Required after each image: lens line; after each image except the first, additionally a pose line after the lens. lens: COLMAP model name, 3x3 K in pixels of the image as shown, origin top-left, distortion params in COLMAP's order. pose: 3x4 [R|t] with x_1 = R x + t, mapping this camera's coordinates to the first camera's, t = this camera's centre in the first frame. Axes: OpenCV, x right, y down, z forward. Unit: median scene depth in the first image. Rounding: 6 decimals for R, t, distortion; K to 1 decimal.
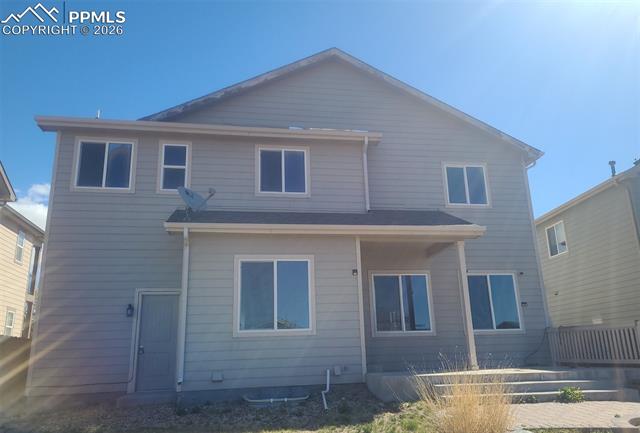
lens RADIAL K [[487.5, 0, 320.0], [0, 487.5, 226.8], [0, 0, 1]] dist [0.045058, -0.002019]
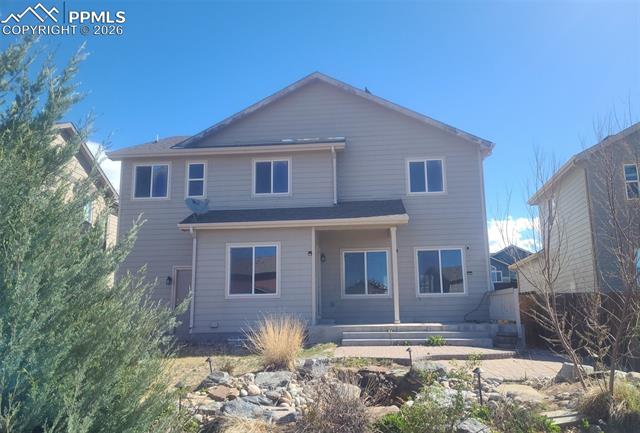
lens RADIAL K [[477.0, 0, 328.5], [0, 477.0, 233.7], [0, 0, 1]] dist [0.056515, -0.057047]
pose [[0.968322, -0.025982, -0.248350, 0.408481], [0.050283, 0.994487, 0.092013, -0.074333], [0.244590, -0.101586, 0.964290, -0.253047]]
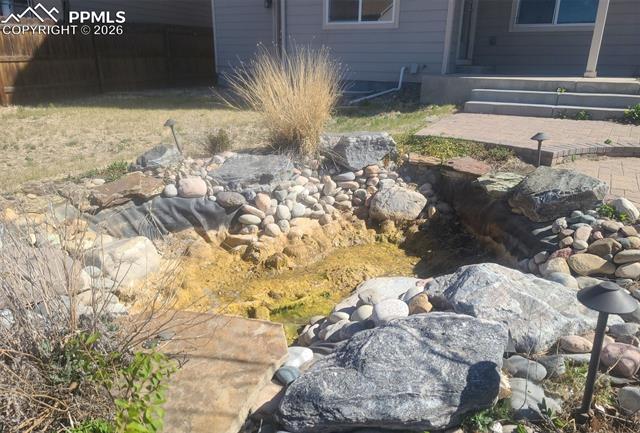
lens RADIAL K [[477.0, 0, 328.5], [0, 477.0, 233.7], [0, 0, 1]] dist [0.056515, -0.057047]
pose [[0.769985, 0.257989, -0.583579, 0.443662], [0.124868, 0.836000, 0.534333, 0.036969], [0.625725, -0.484299, 0.611492, 0.146349]]
